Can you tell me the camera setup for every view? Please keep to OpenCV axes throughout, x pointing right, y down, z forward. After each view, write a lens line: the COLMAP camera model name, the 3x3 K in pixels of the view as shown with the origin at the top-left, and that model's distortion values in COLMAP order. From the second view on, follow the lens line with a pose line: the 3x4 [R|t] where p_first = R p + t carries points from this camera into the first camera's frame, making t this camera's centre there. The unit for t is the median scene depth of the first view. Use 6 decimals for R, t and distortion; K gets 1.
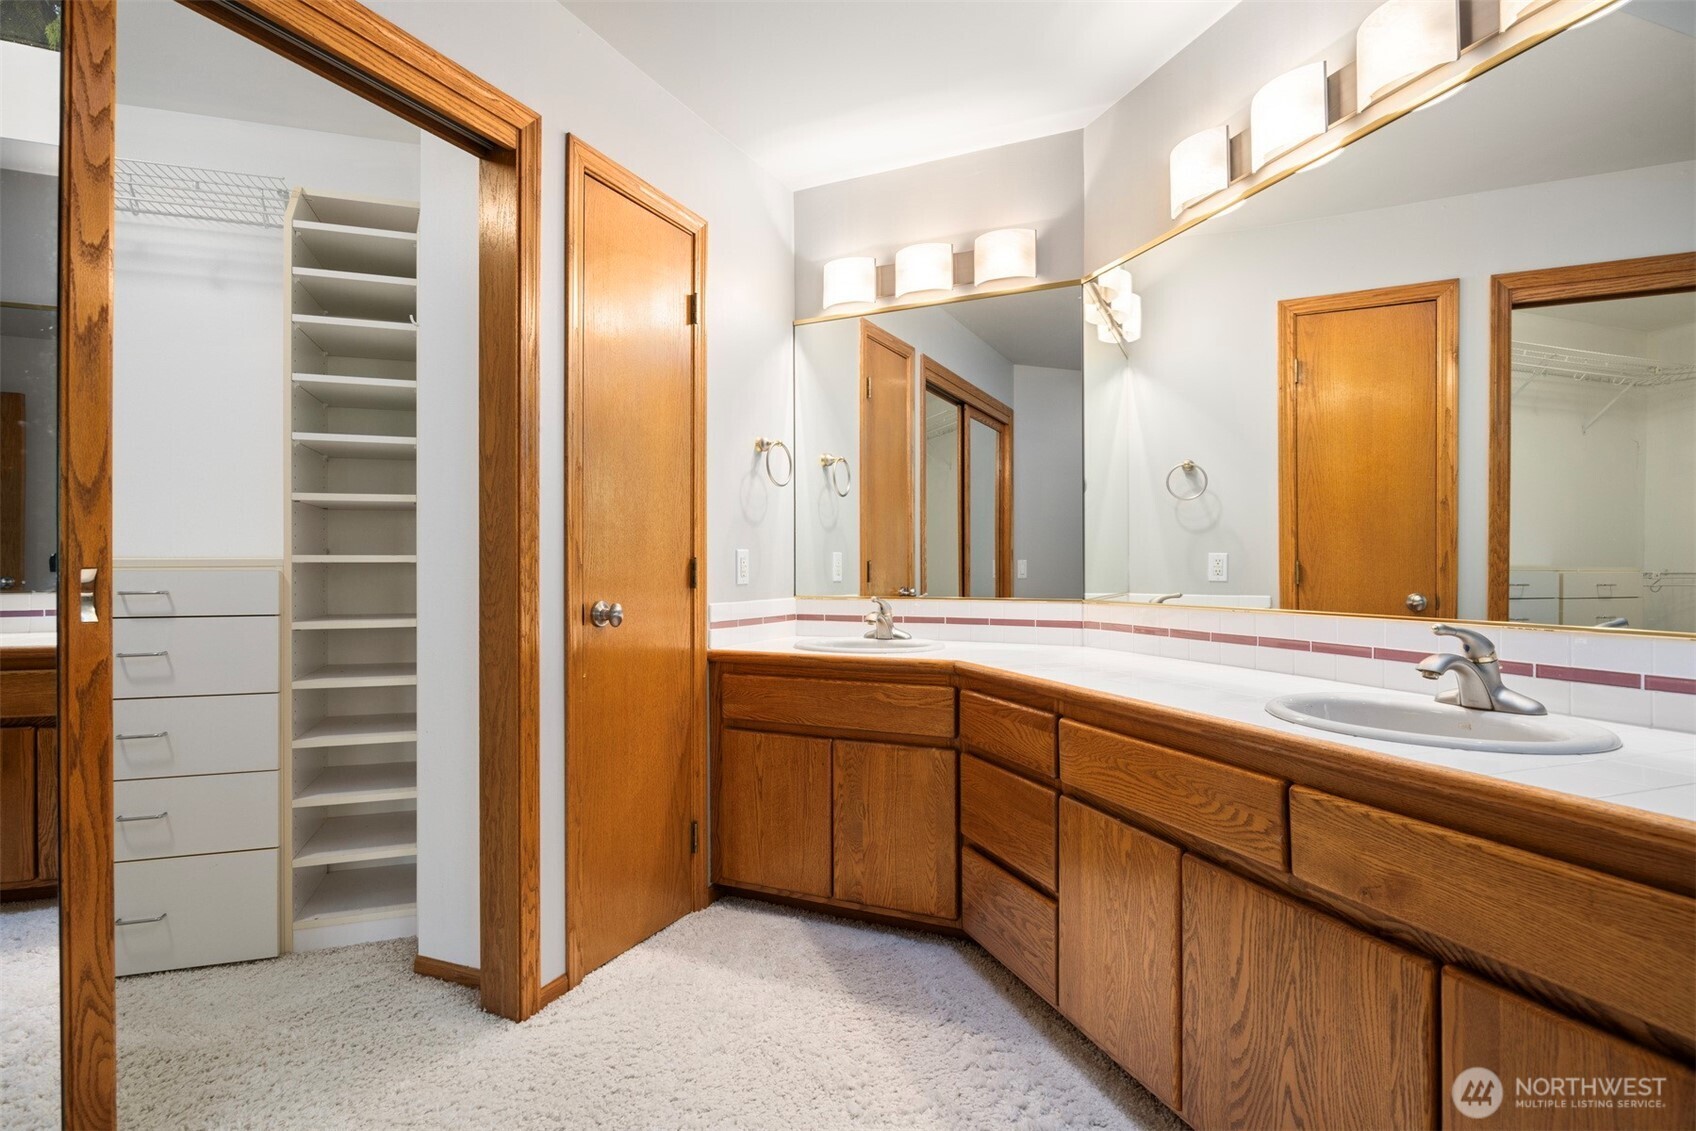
lens RADIAL K [[864.5, 0, 848.0], [0, 864.5, 565.5], [0, 0, 1]] dist [-0.003867, -0.000523]
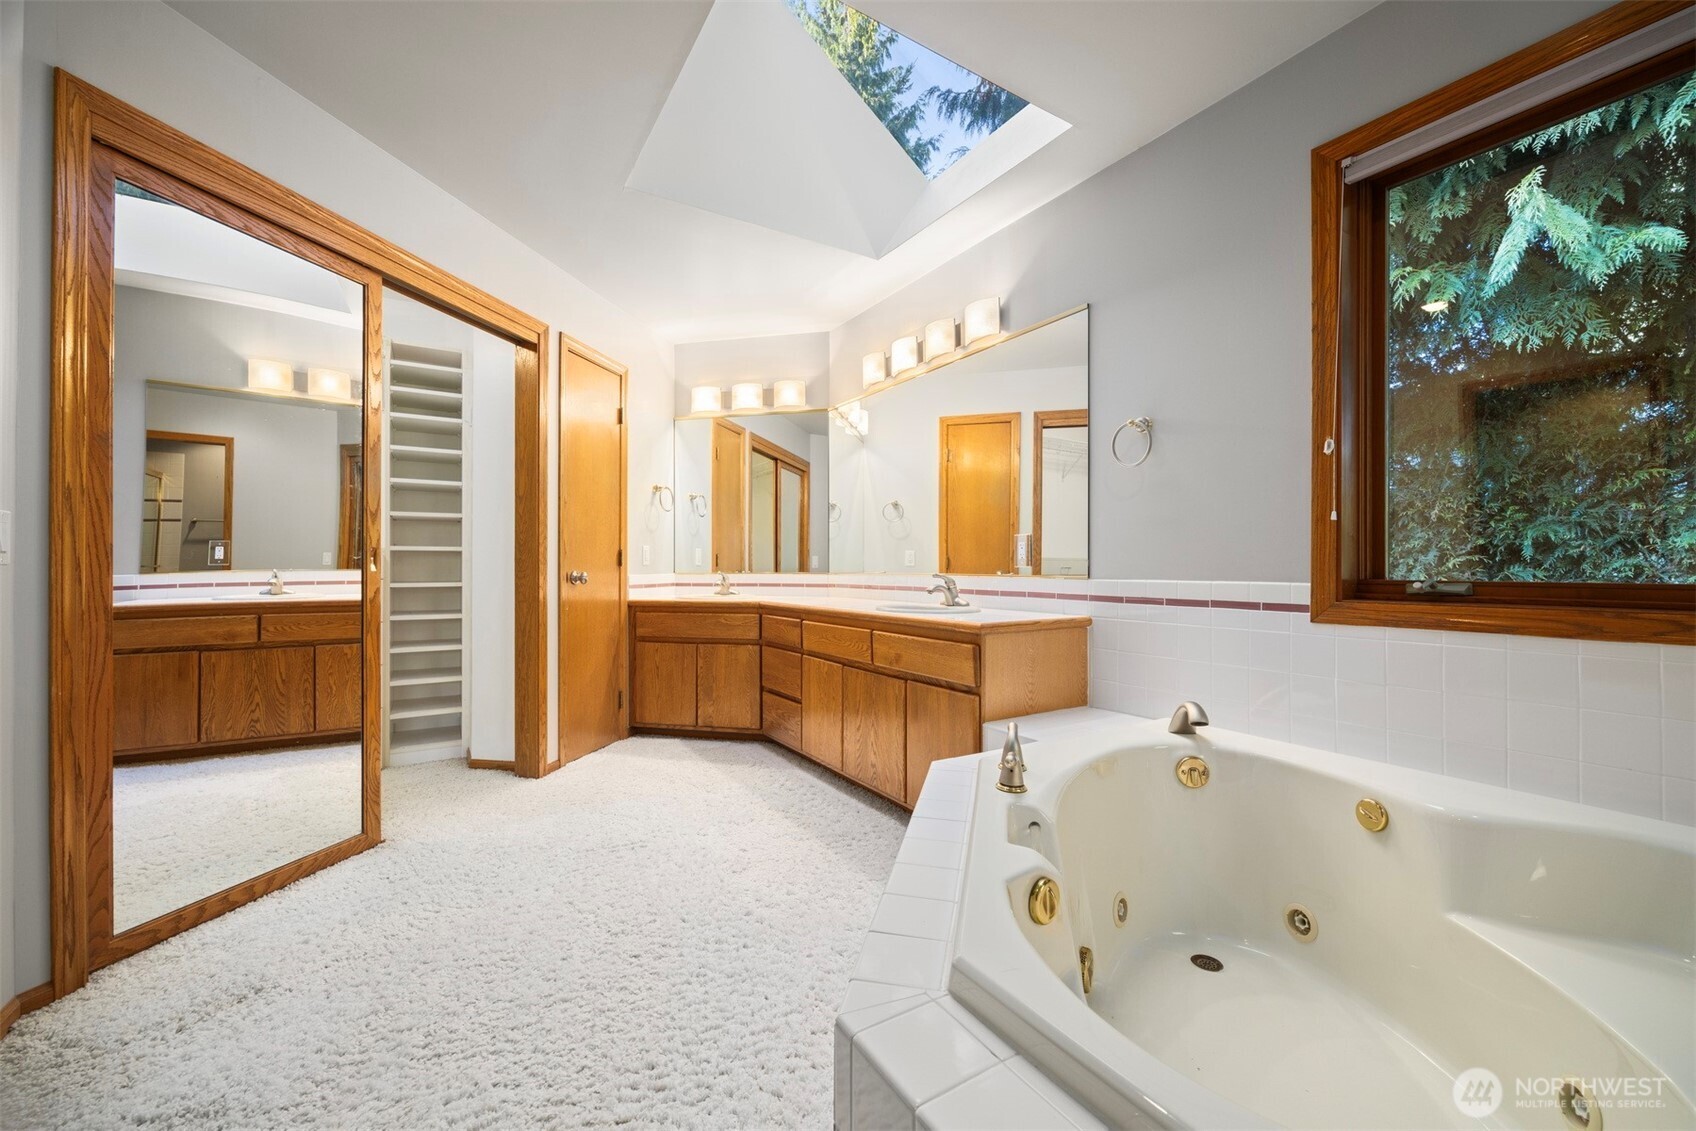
lens RADIAL K [[658.0, 0, 848.0], [0, 658.0, 565.5], [0, 0, 1]] dist [0.000322, -0.000036]
pose [[0.976340, 0.001846, 0.216232, -0.006753], [-0.002227, 0.999996, 0.001521, 0.021558], [-0.216229, -0.001967, 0.976341, -0.482820]]
